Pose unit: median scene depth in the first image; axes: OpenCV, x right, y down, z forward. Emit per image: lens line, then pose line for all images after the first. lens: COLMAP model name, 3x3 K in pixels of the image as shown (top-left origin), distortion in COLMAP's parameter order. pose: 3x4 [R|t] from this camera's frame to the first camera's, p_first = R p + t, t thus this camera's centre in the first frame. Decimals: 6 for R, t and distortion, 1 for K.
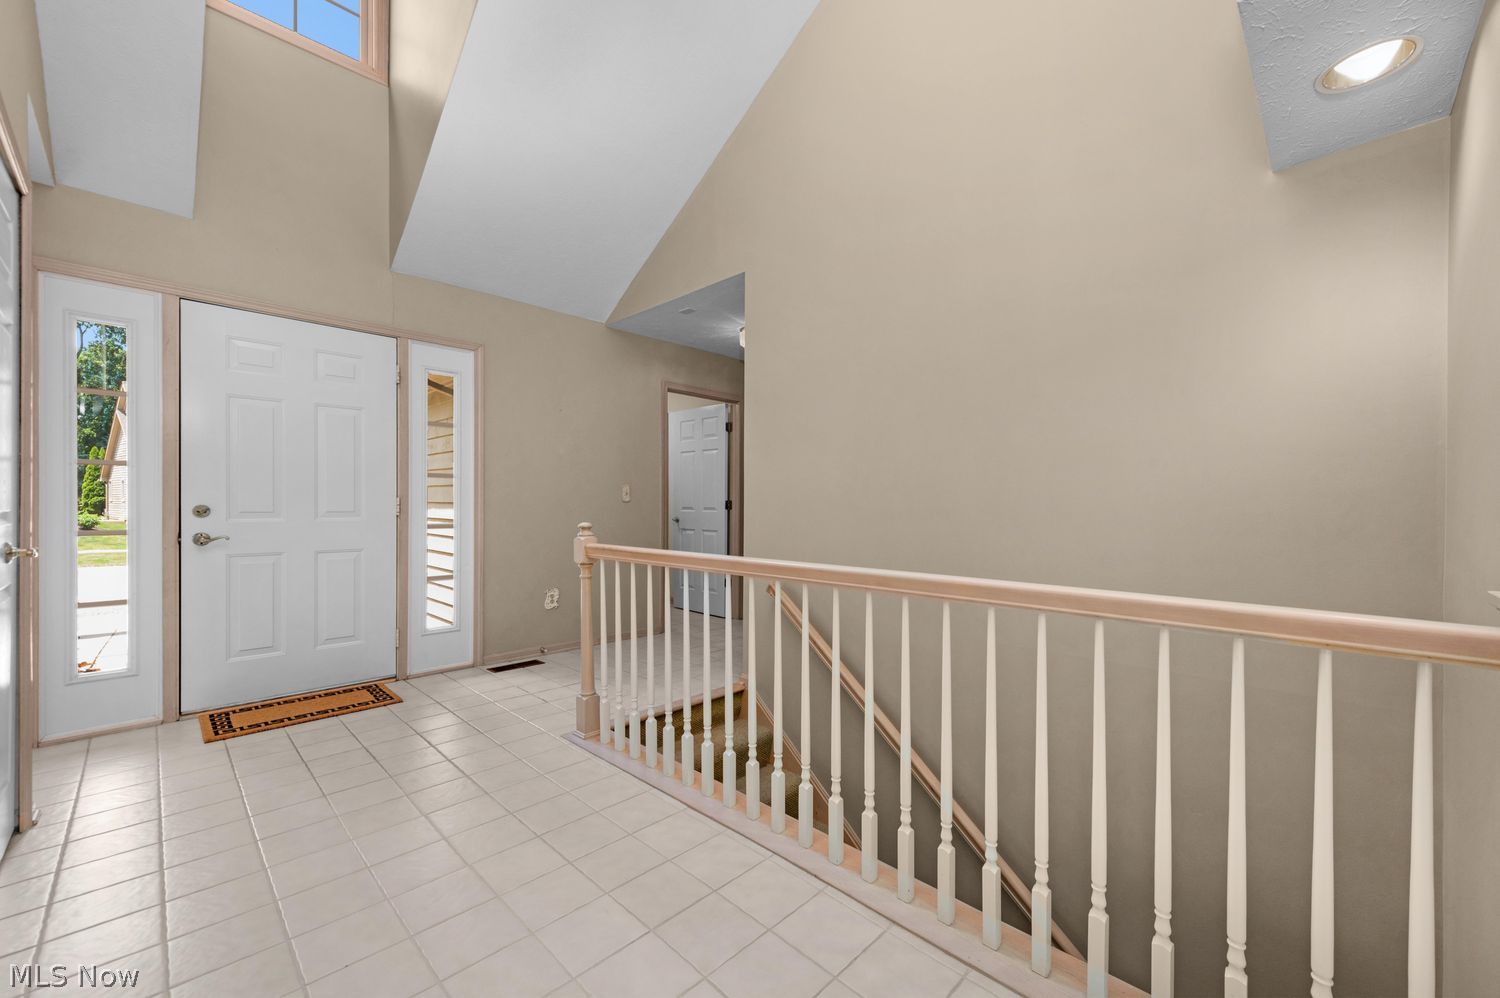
lens RADIAL K [[592.2, 0, 775.7], [0, 592.2, 510.6], [0, 0, 1]] dist [0.013470, -0.001676]
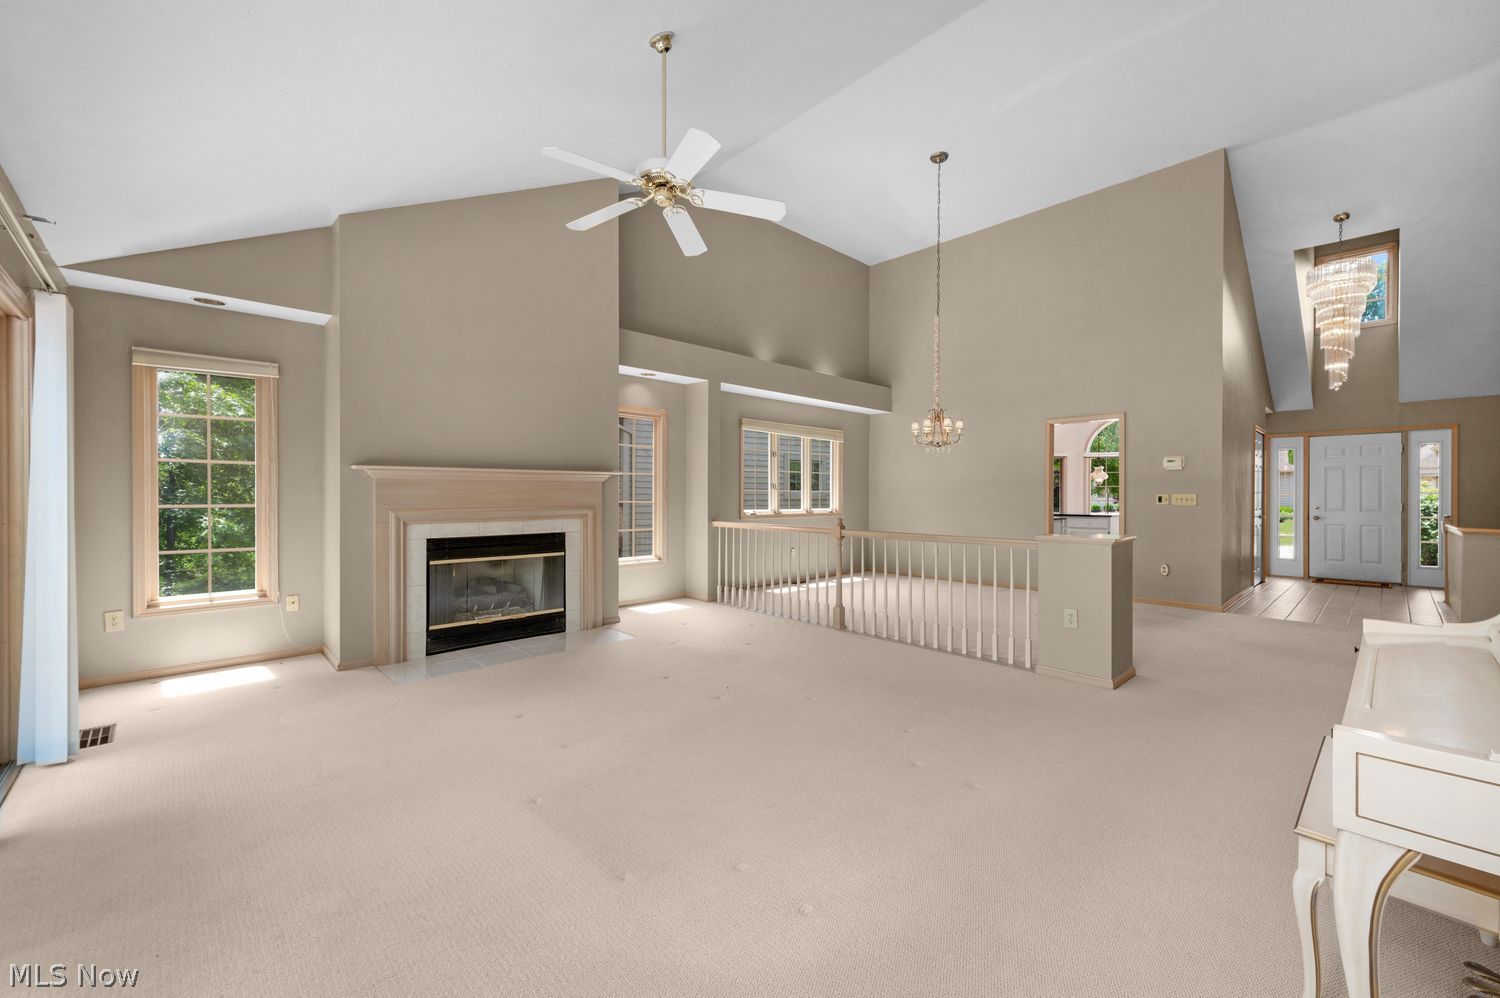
lens RADIAL K [[592.2, 0, 758.8], [0, 592.2, 500.5], [0, 0, 1]] dist [0.013470, -0.001676]
pose [[-0.054327, 0.002999, -0.998519, 2.059605], [-0.004877, 0.999983, 0.003269, -0.032409], [0.998511, 0.005048, -0.054311, -1.520317]]
